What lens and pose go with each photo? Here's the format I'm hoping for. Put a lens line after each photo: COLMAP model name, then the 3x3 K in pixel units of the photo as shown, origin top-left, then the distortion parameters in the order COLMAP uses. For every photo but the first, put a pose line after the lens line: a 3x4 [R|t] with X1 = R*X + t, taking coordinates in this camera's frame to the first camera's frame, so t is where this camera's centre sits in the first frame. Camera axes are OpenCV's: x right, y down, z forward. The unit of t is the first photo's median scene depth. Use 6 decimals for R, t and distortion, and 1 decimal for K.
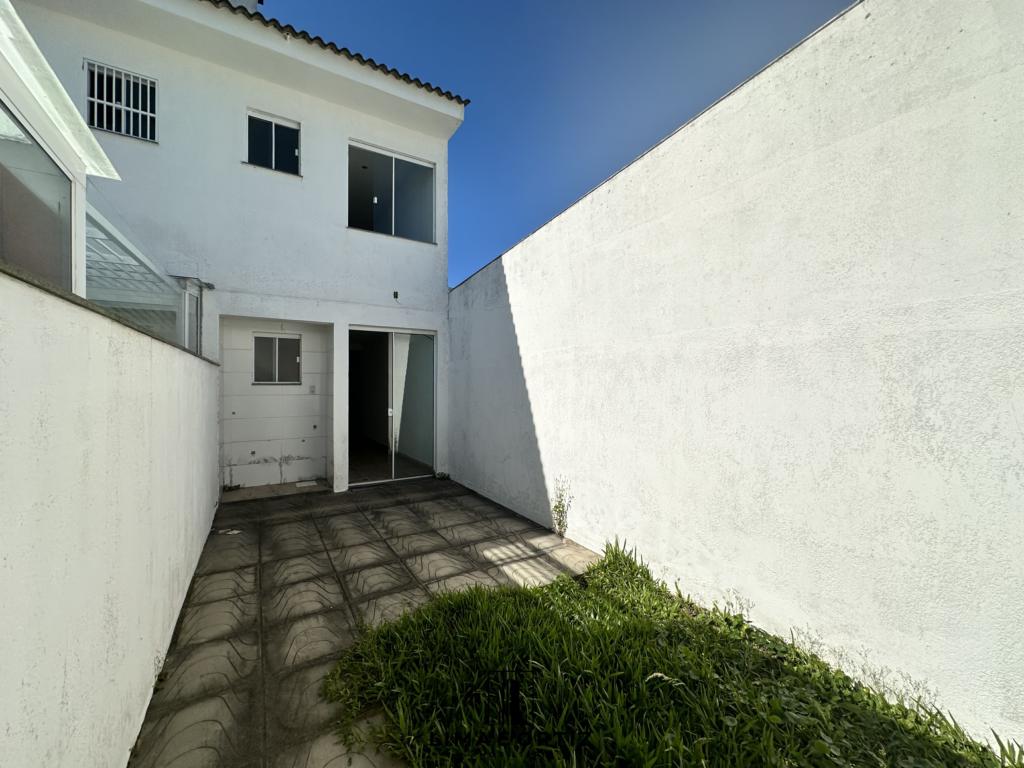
lens RADIAL K [[410.2, 0, 514.4], [0, 410.2, 385.7], [0, 0, 1]] dist [-0.004284, 0.001183]
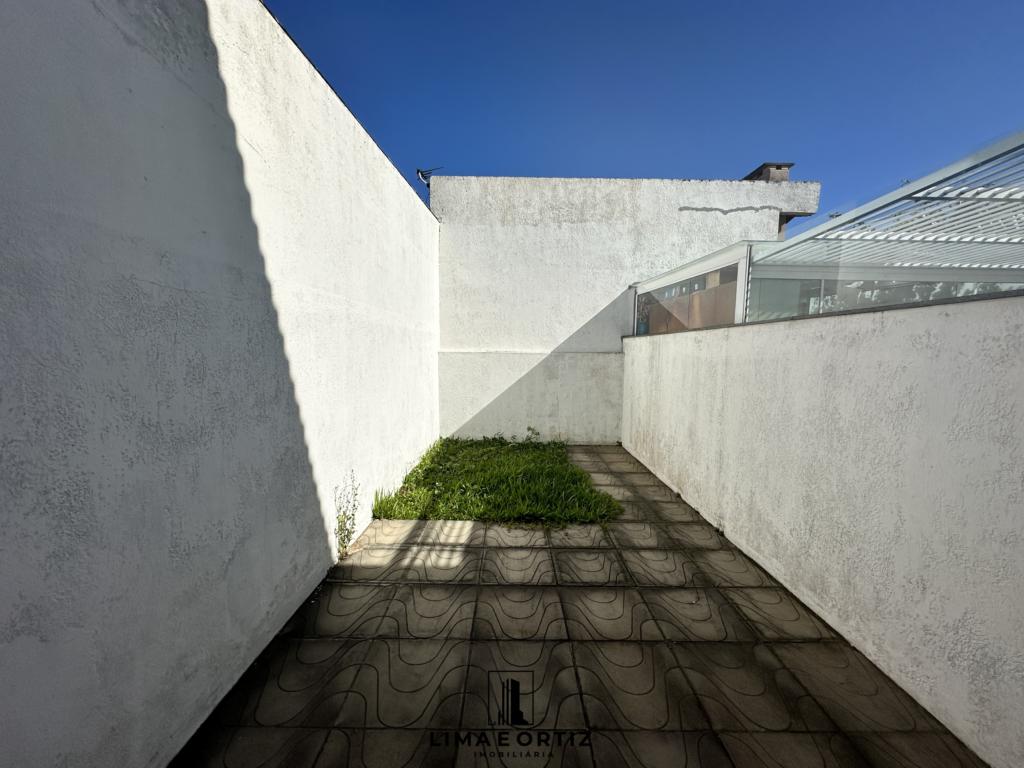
lens RADIAL K [[410.2, 0, 513.9], [0, 410.2, 385.4], [0, 0, 1]] dist [-0.004284, 0.001183]
pose [[-0.849202, -0.060492, 0.524591, -0.608961], [-0.014941, 0.995772, 0.090638, -0.008740], [-0.527856, 0.069132, -0.846516, 1.728294]]
